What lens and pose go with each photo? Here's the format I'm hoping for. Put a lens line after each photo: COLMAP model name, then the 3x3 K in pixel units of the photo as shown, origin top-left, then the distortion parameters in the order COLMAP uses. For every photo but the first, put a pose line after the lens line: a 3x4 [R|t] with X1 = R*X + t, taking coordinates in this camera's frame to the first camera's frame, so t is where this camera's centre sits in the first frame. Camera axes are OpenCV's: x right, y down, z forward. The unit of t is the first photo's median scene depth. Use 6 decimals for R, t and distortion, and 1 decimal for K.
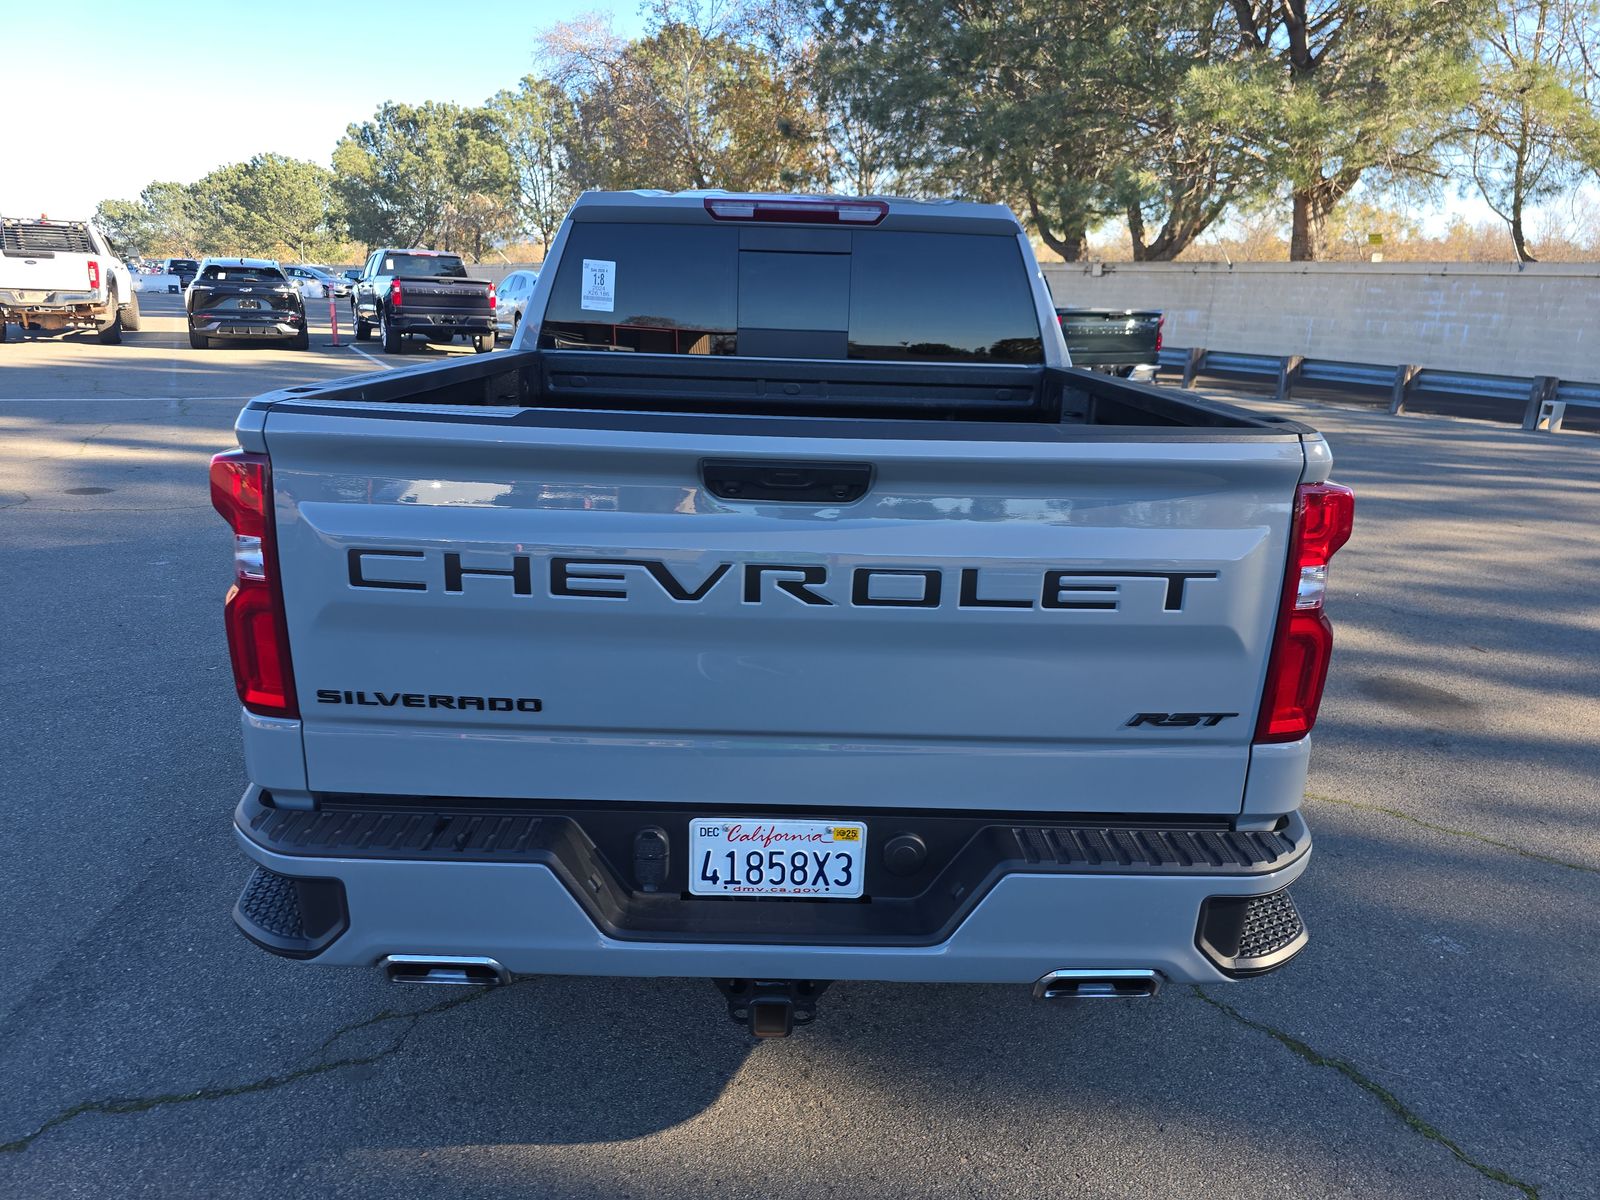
lens RADIAL K [[1065.6, 0, 800.0], [0, 1065.6, 600.0], [0, 0, 1]] dist [0.031053, -0.028838]
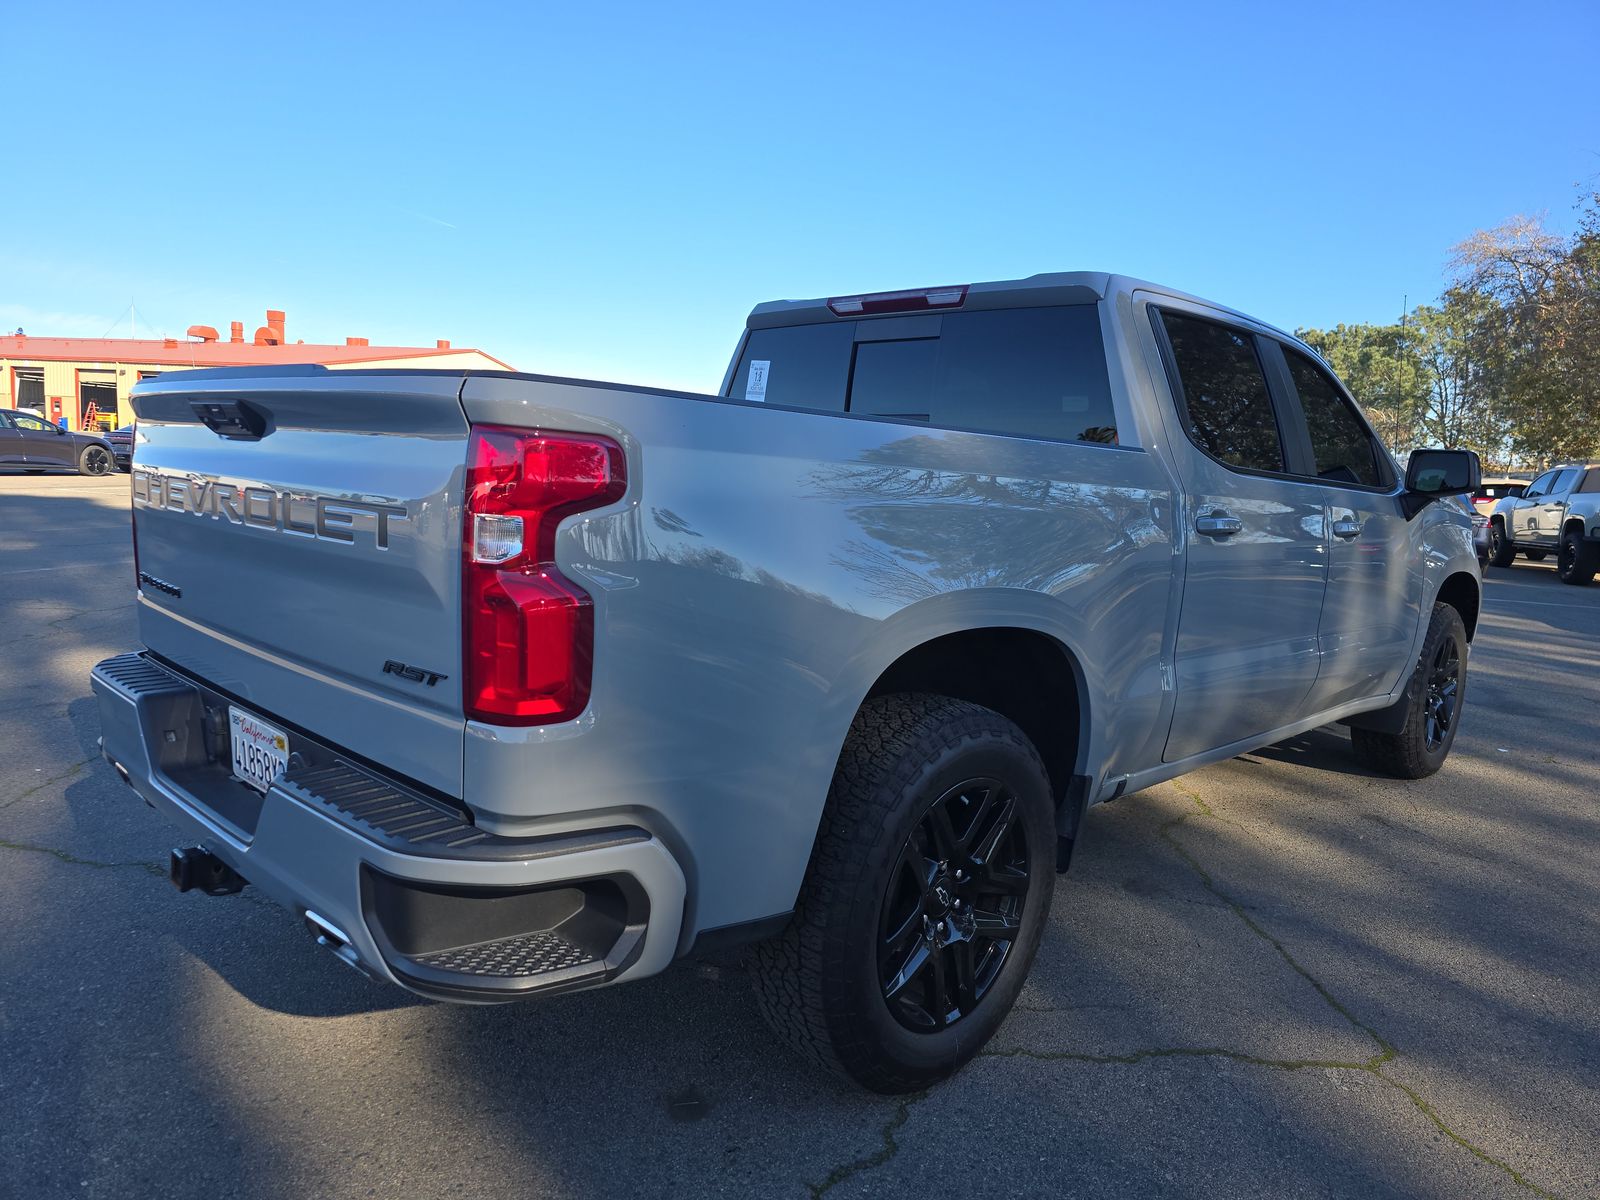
lens RADIAL K [[1065.6, 0, 800.0], [0, 1065.6, 600.0], [0, 0, 1]] dist [0.031053, -0.028838]
pose [[0.718439, 0.091087, -0.689600, 0.123357], [-0.220980, 0.969918, -0.102108, 0.006798], [0.659555, 0.225747, 0.716956, 0.051997]]
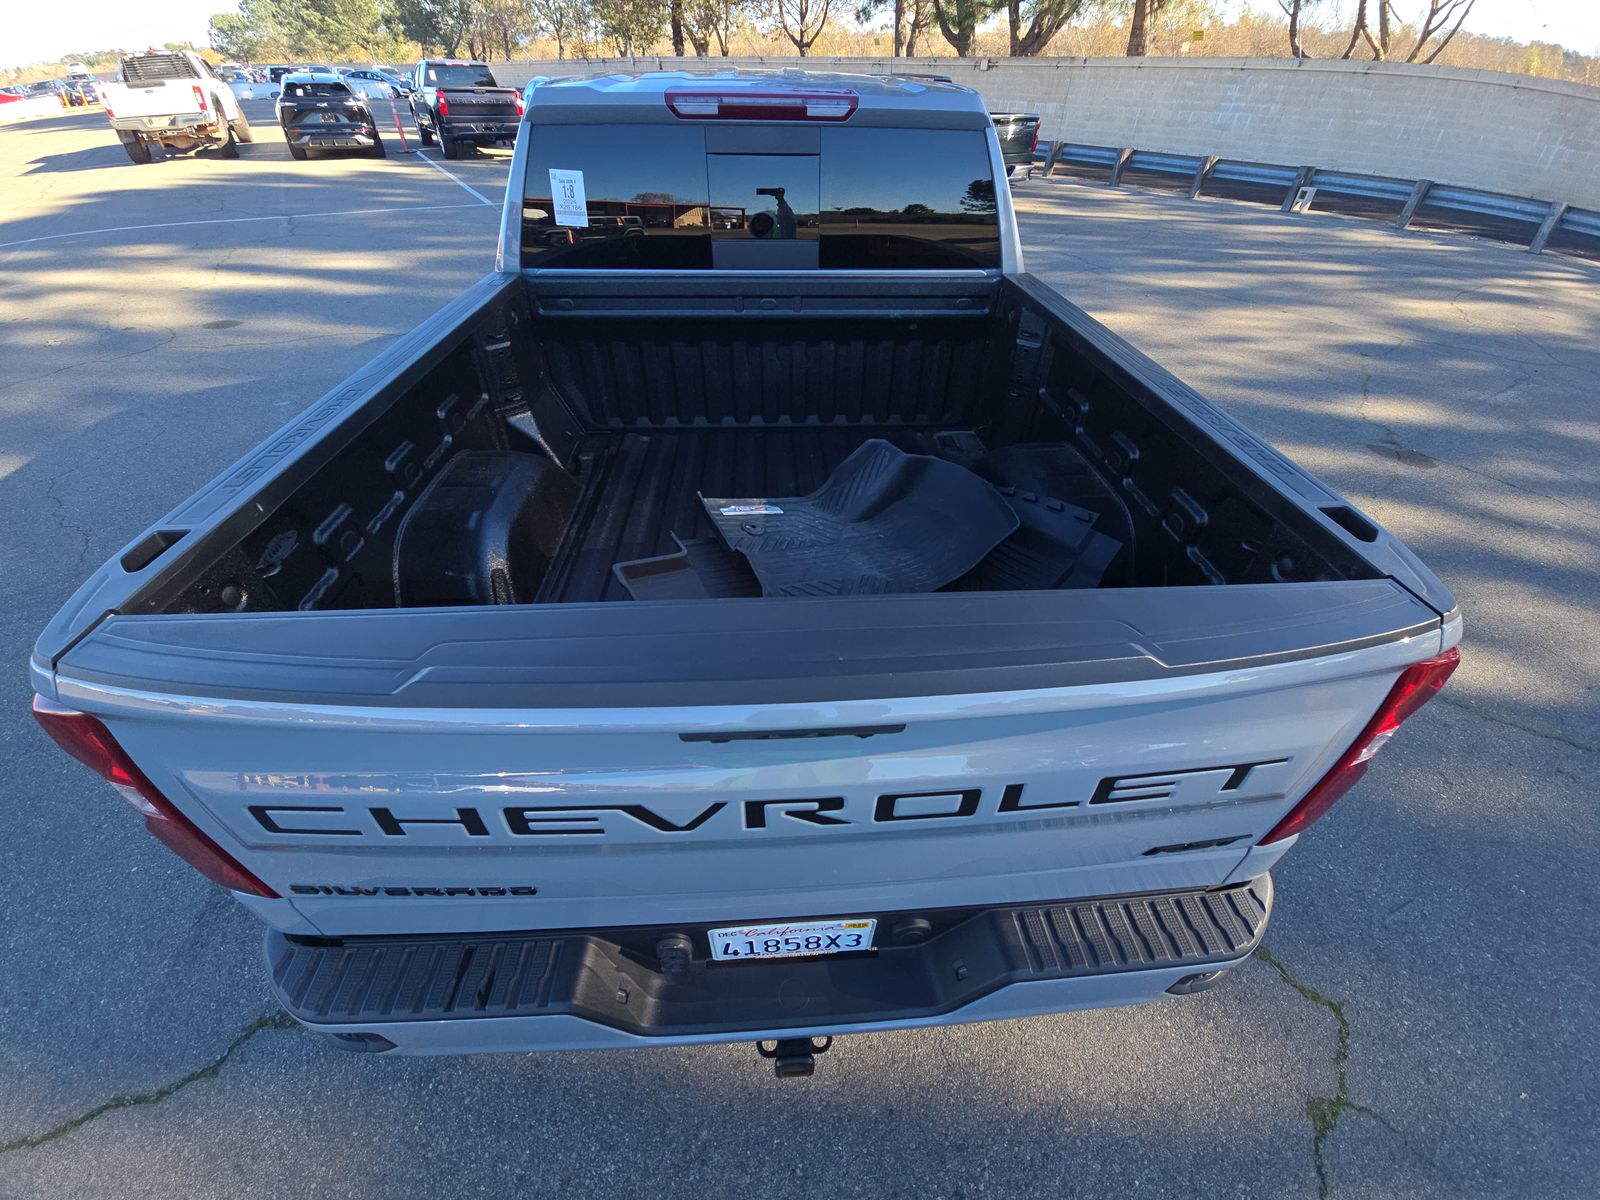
lens RADIAL K [[630.6, 0, 806.4], [0, 630.6, 602.9], [0, 0, 1]] dist [0.024513, -0.014829]
pose [[0.998065, -0.051281, 0.035176, -0.001297], [0.033132, 0.917194, 0.397061, -0.033457], [-0.052625, -0.395128, 0.917118, 0.056335]]
